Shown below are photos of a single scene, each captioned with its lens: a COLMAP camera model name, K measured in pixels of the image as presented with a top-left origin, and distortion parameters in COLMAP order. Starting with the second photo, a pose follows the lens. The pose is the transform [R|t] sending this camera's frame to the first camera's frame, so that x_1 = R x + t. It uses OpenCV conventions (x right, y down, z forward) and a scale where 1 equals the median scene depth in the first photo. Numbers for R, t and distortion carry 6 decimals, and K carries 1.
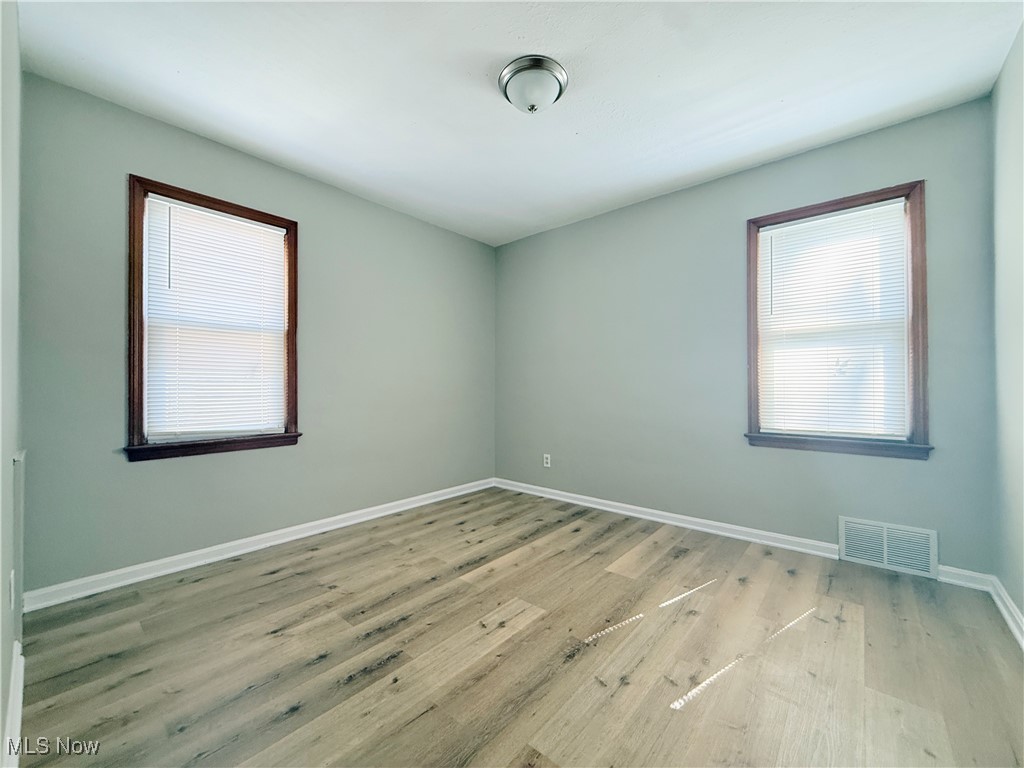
lens RADIAL K [[407.6, 0, 512.5], [0, 407.6, 384.2], [0, 0, 1]] dist [0.001055, -0.000296]
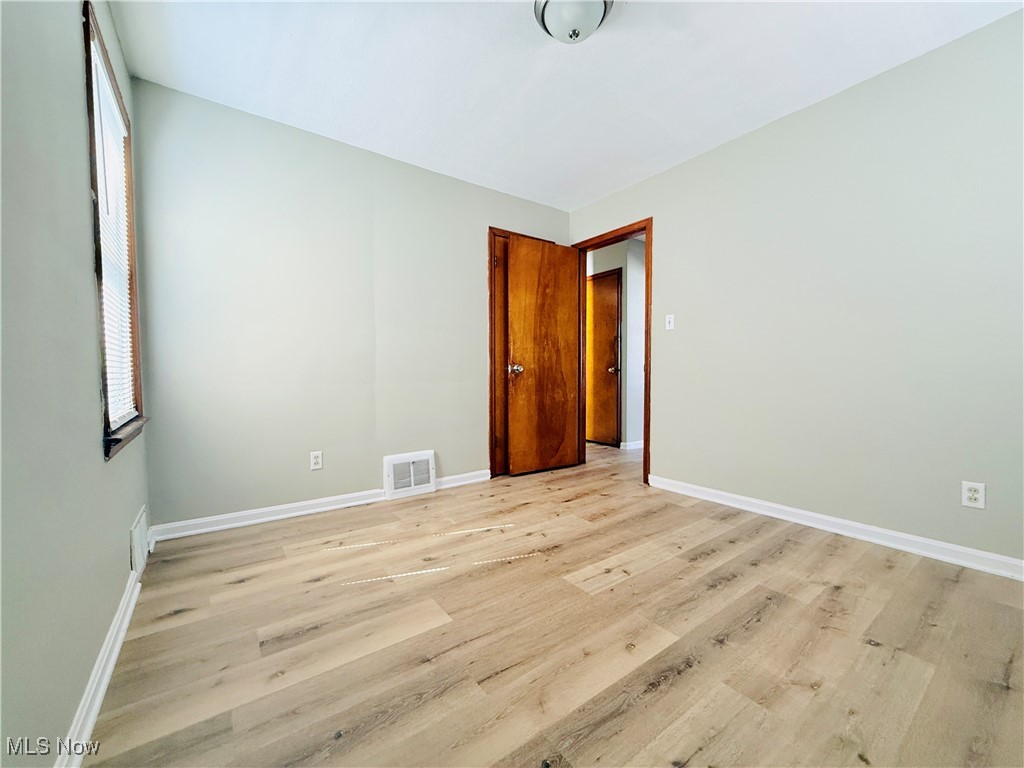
lens RADIAL K [[407.6, 0, 511.1], [0, 407.6, 386.7], [0, 0, 1]] dist [0.001055, -0.000296]
pose [[-0.972166, -0.003297, 0.234270, -0.026526], [0.004799, 0.999411, 0.033981, 0.063388], [-0.234244, 0.034159, -0.971578, 1.986902]]
